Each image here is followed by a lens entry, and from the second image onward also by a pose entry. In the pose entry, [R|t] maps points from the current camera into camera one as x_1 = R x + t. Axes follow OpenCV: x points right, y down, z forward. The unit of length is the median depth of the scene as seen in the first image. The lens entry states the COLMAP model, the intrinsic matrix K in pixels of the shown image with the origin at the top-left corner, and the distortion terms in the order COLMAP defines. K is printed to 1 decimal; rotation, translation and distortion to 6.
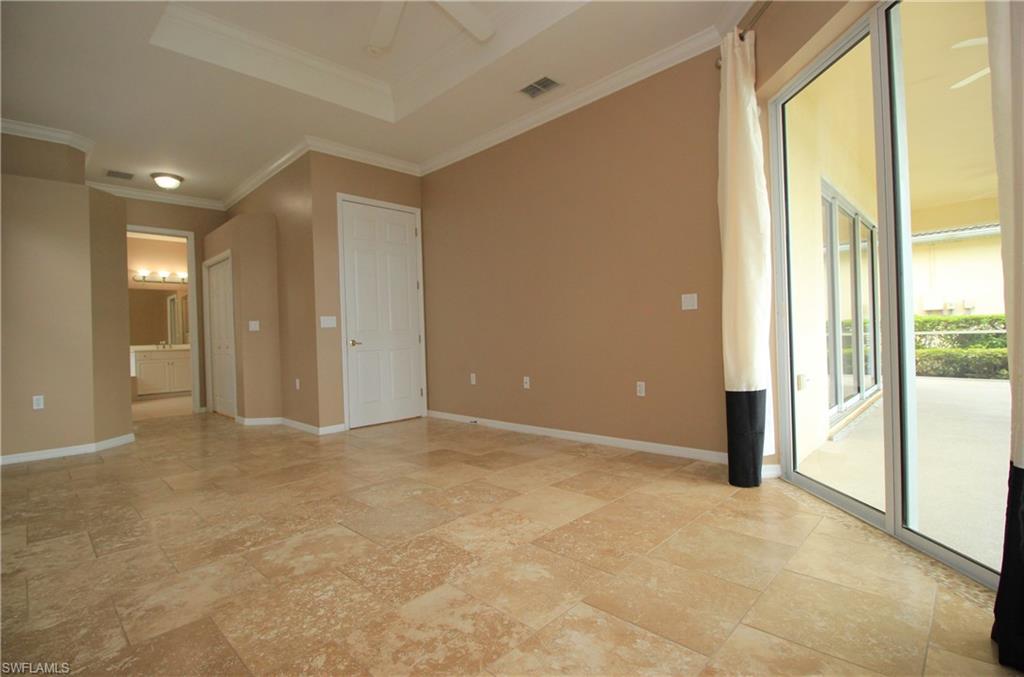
lens RADIAL K [[473.8, 0, 510.6], [0, 473.8, 335.3], [0, 0, 1]] dist [-0.004428, -0.000130]
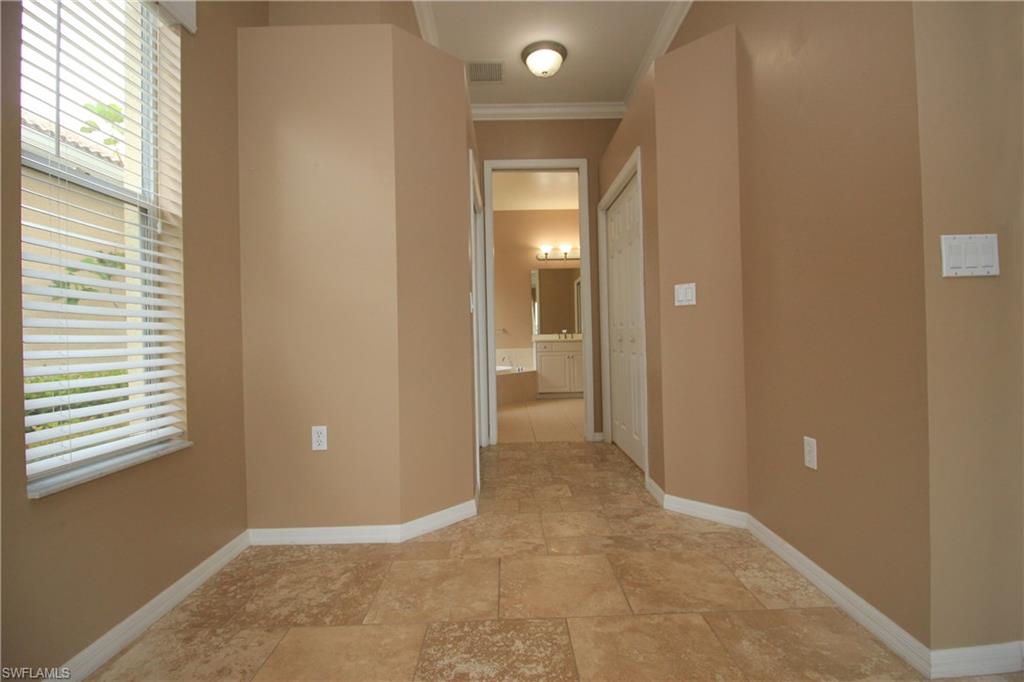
lens RADIAL K [[481.1, 0, 511.6], [0, 481.1, 339.3], [0, 0, 1]] dist [-0.009603, -0.002532]
pose [[0.706809, 0.019870, -0.707126, -0.277162], [-0.000405, 0.999617, 0.027684, 0.008550], [0.707405, -0.019280, 0.706546, 0.462733]]
